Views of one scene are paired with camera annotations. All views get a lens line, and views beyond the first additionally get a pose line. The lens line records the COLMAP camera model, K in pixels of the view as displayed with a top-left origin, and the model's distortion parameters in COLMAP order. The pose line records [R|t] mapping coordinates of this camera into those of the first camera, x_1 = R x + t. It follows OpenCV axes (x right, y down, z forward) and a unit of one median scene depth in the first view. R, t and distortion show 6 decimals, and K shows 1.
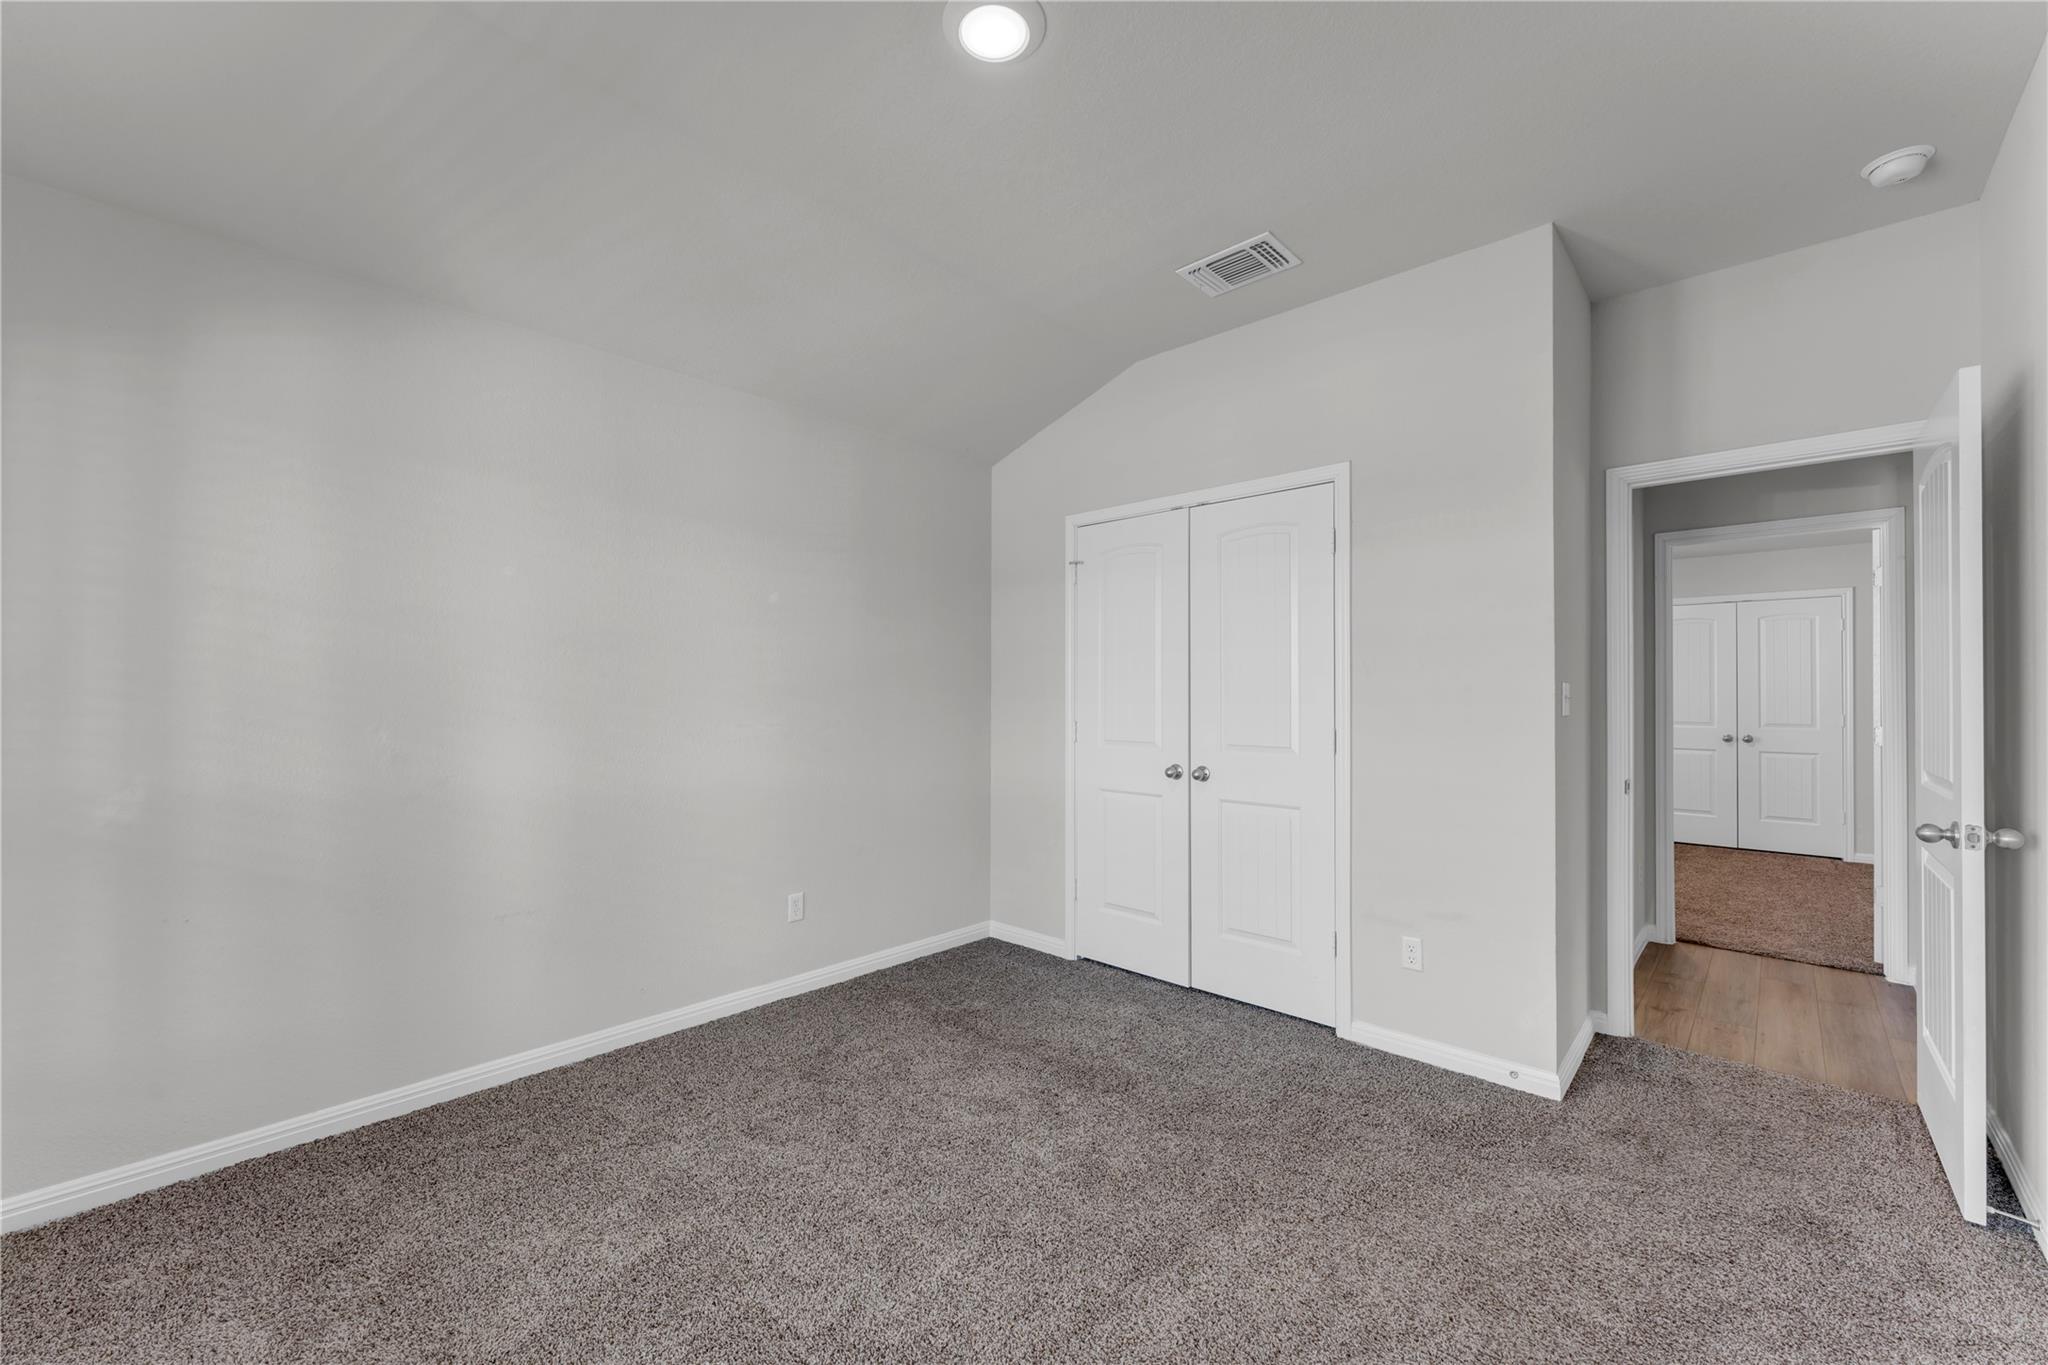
lens RADIAL K [[813.5, 0, 1009.5], [0, 813.5, 681.1], [0, 0, 1]] dist [0.000386, -0.000046]
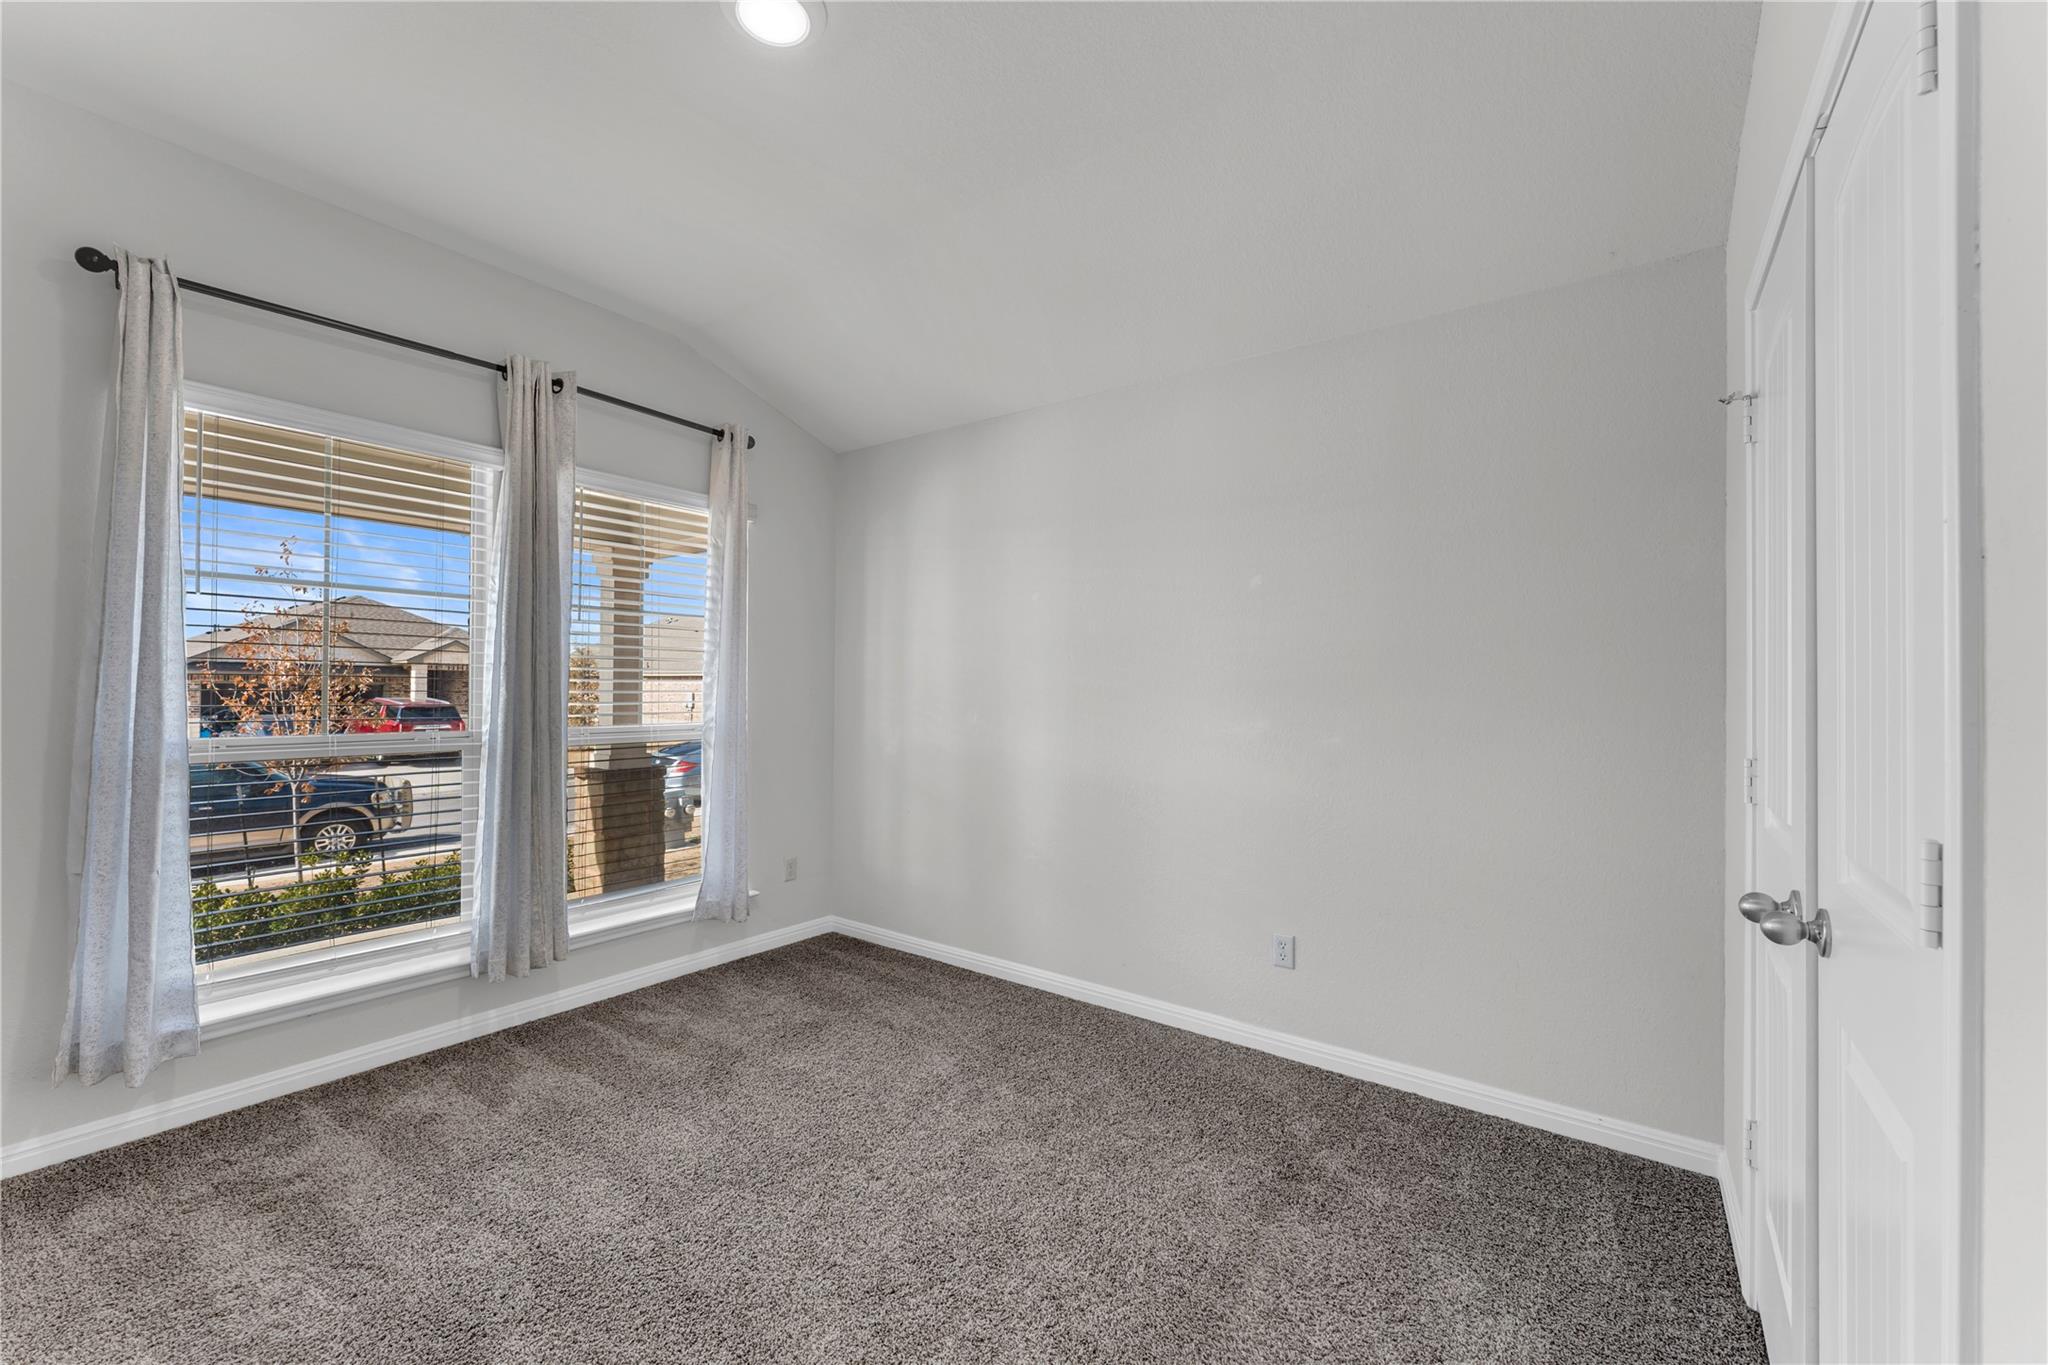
lens RADIAL K [[813.5, 0, 1009.5], [0, 813.5, 681.1], [0, 0, 1]] dist [0.000386, -0.000046]
pose [[0.120172, -0.006462, -0.992732, 0.612167], [0.006893, 0.999960, -0.005674, 0.006937], [0.992729, -0.006161, 0.120212, 0.723517]]
